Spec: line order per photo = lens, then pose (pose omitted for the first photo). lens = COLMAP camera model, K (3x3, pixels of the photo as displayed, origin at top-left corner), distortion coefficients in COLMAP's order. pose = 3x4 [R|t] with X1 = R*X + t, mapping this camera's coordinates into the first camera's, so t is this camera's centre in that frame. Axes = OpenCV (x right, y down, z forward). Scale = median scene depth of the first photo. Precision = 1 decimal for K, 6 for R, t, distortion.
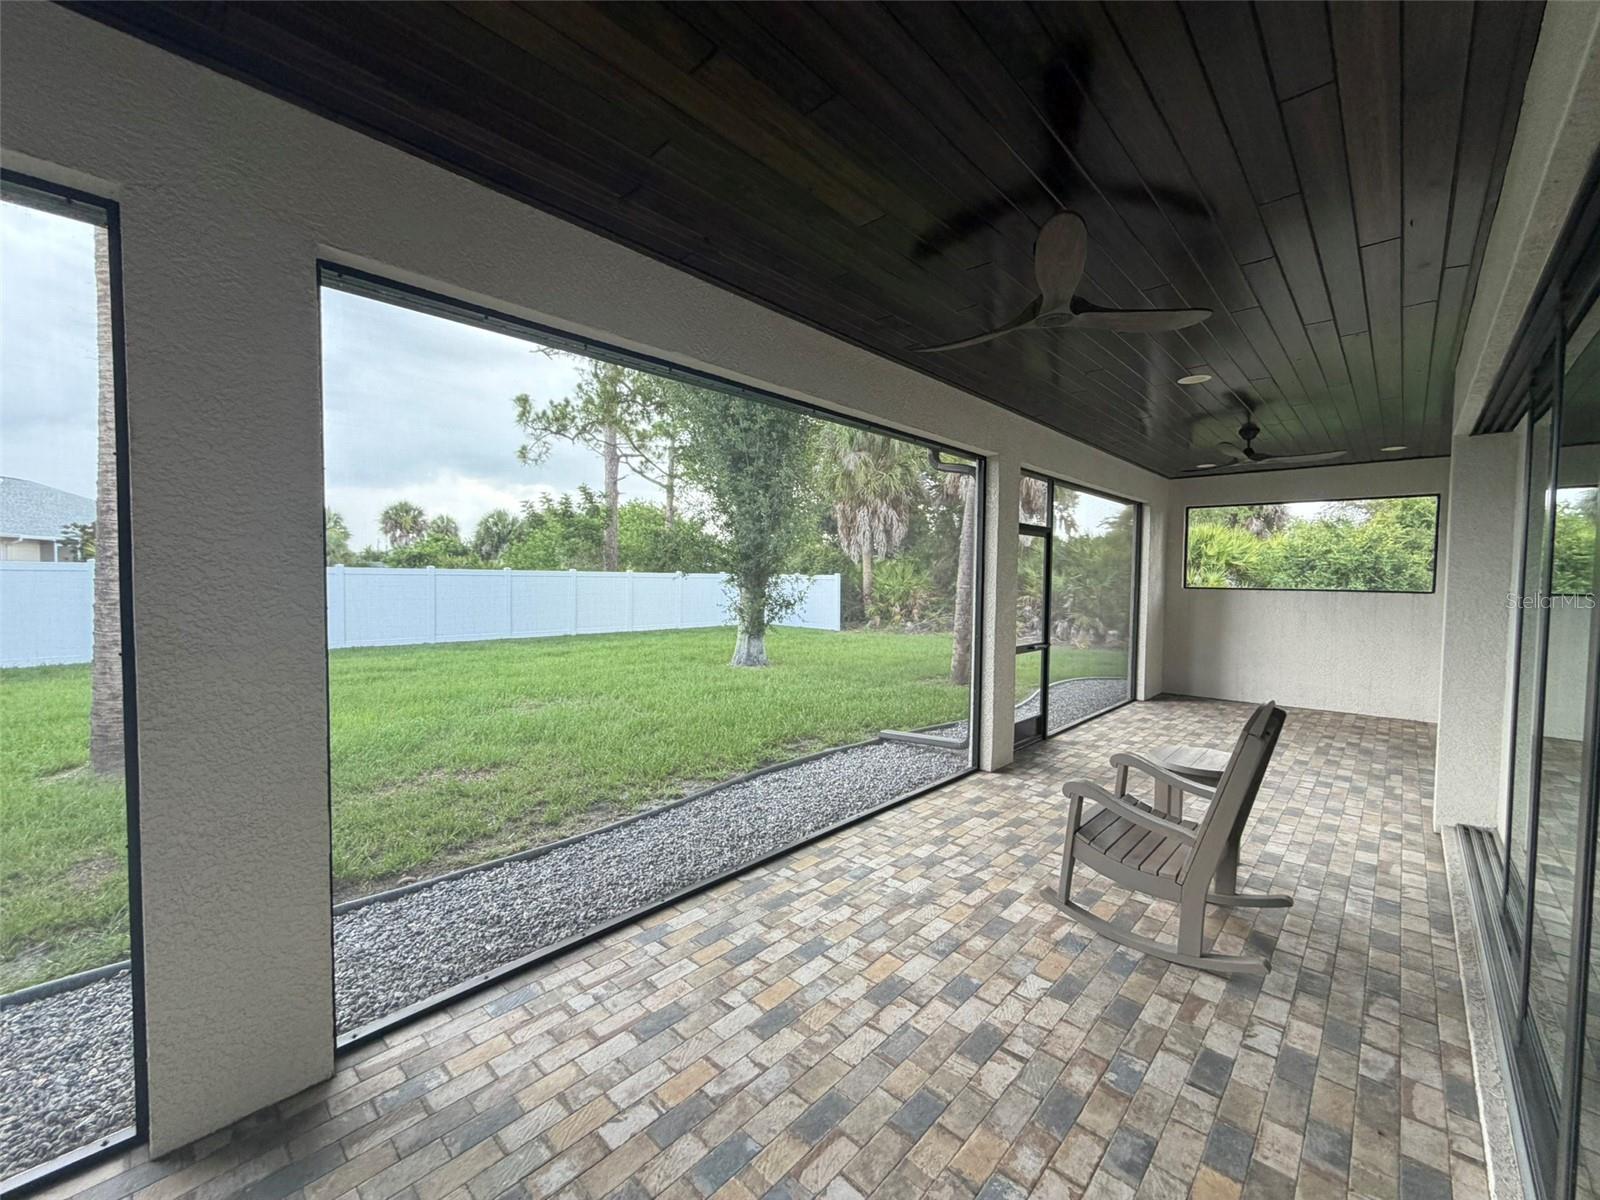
lens RADIAL K [[639.7, 0, 797.9], [0, 639.7, 599.9], [0, 0, 1]] dist [0.001255, 0.000375]
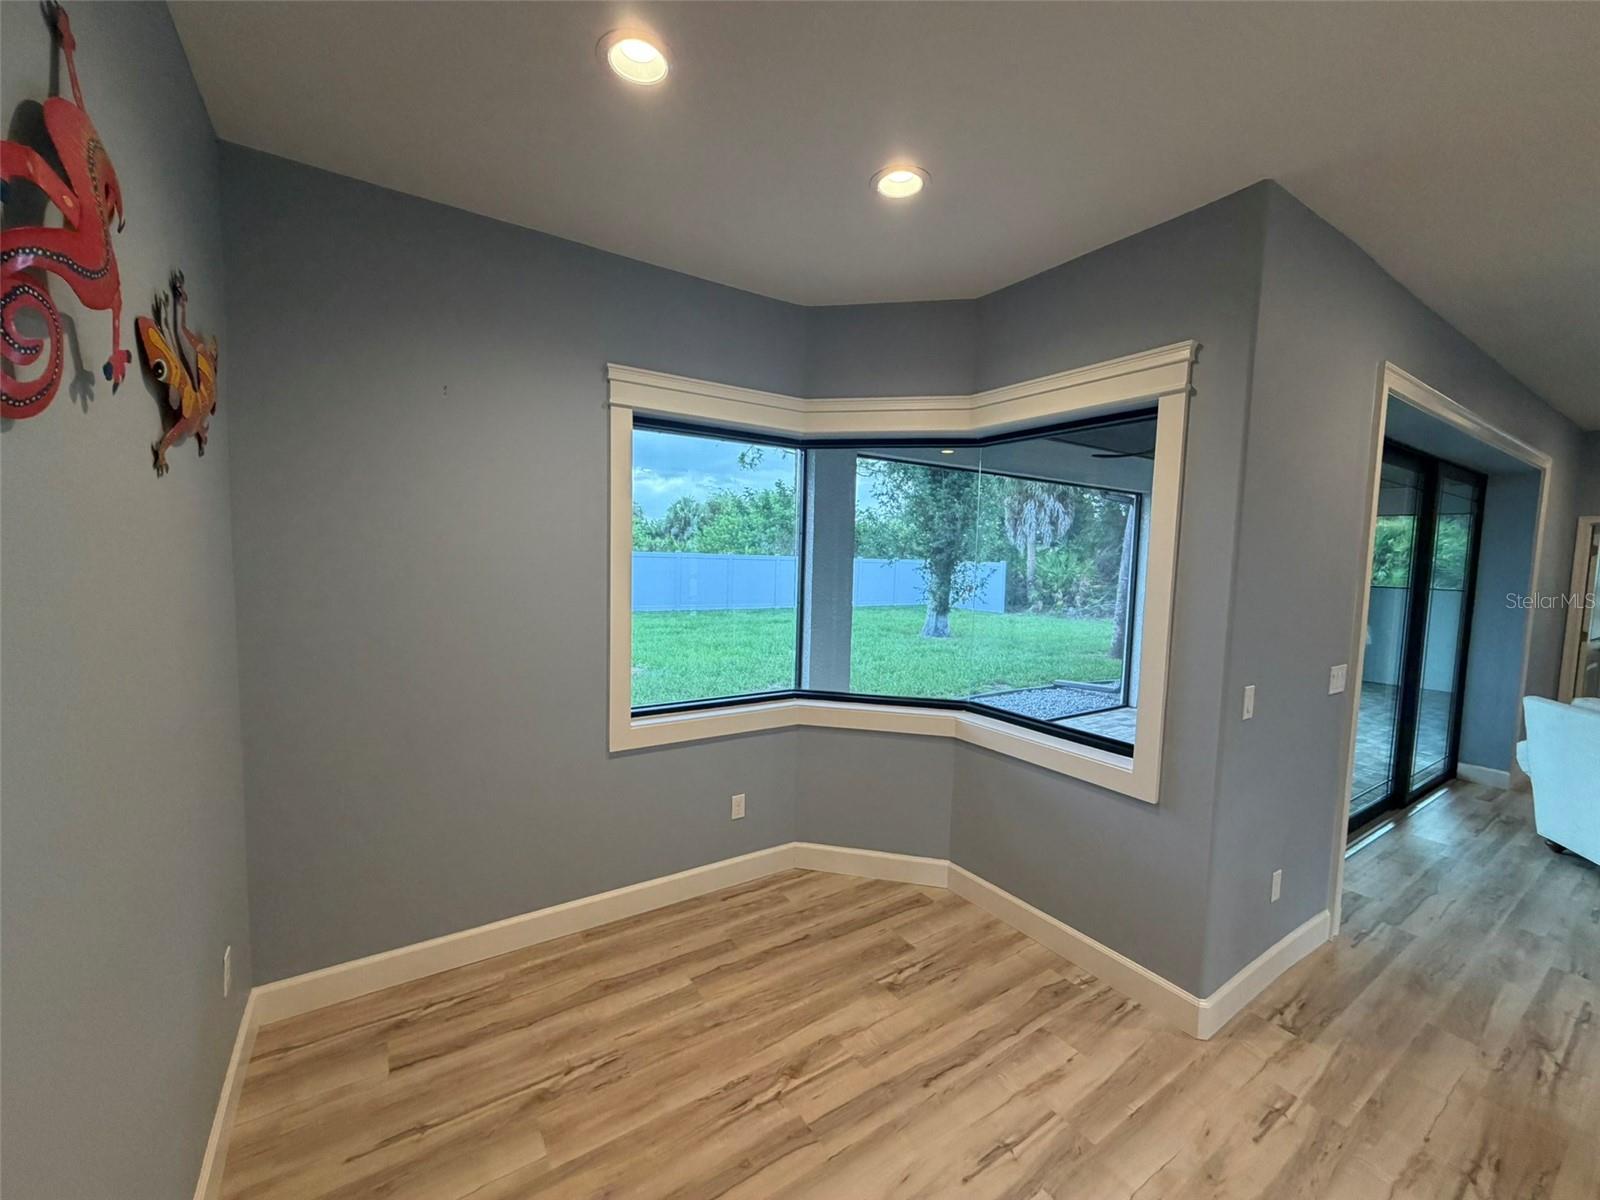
lens RADIAL K [[639.7, 0, 797.9], [0, 639.7, 599.9], [0, 0, 1]] dist [0.001255, 0.000375]
pose [[0.974249, 0.033092, -0.223034, -0.035520], [-0.026381, 0.999107, 0.033002, -0.001748], [0.223927, -0.026268, 0.974252, -0.156334]]
